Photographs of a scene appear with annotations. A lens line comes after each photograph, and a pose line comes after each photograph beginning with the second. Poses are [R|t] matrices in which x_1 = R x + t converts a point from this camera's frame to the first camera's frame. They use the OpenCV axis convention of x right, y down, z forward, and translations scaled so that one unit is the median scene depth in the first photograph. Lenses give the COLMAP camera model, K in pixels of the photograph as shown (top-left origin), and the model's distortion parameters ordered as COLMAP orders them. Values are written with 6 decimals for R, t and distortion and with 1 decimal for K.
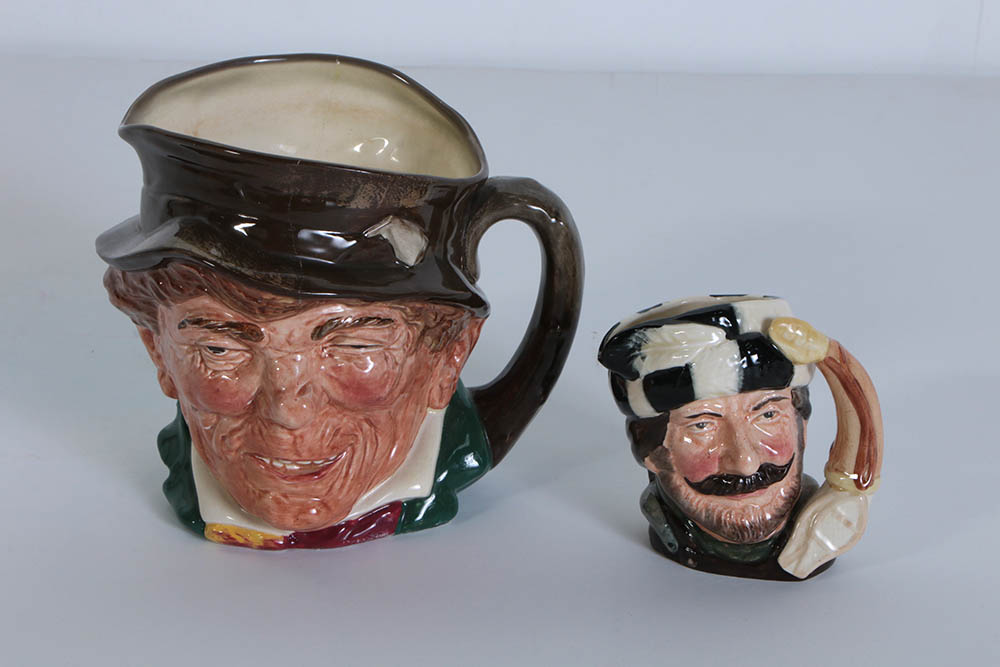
lens RADIAL K [[2486.0, 0, 491.7], [0, 2486.0, 337.1], [0, 0, 1]] dist [0.259102, 0.000000]
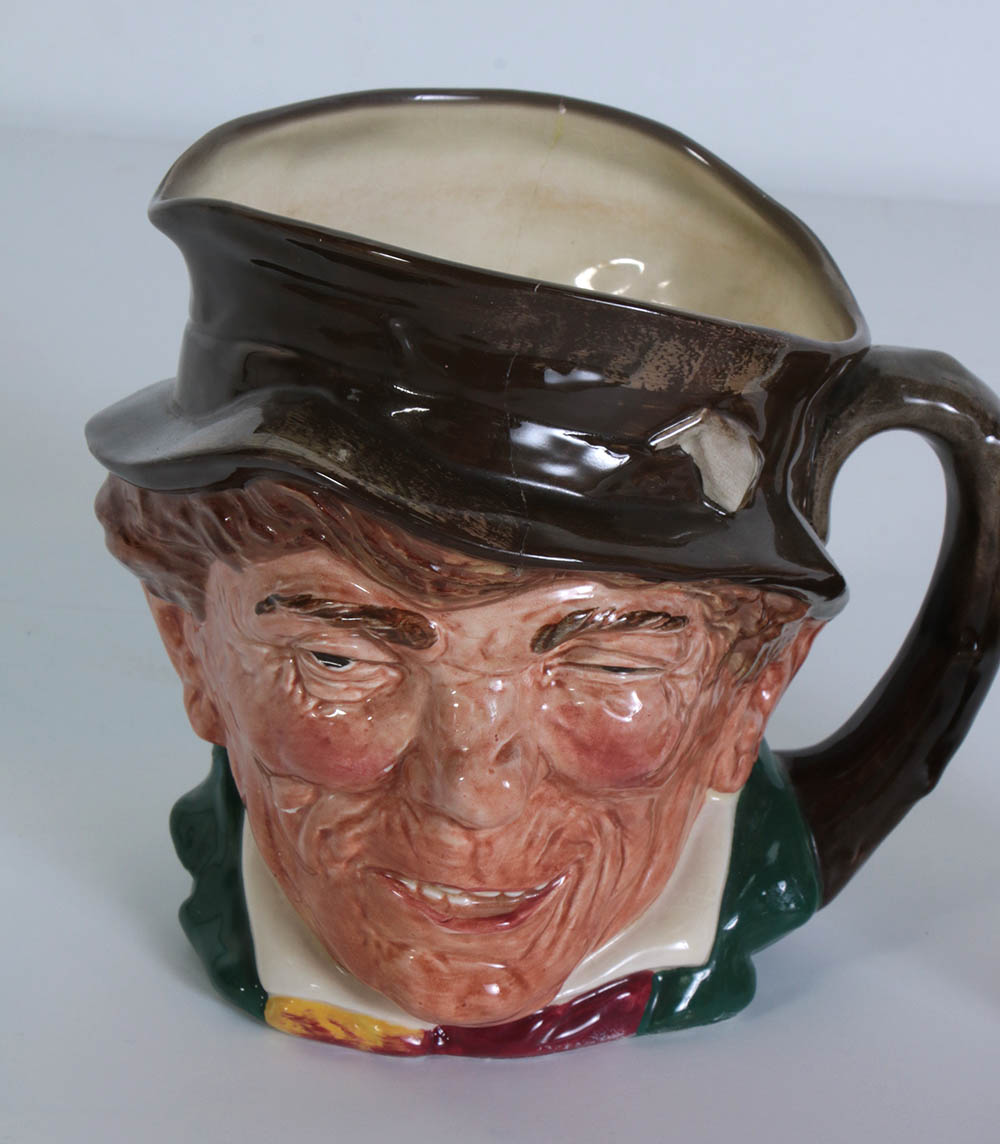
lens RADIAL K [[3304.5, 0, 503.5], [0, 3304.5, 577.4], [0, 0, 1]] dist [0.099170, 0.000000]
pose [[0.998031, 0.056138, 0.027985, -0.093334], [-0.055964, 0.998409, -0.006949, -0.008339], [-0.028331, 0.005369, 0.999584, 0.336086]]
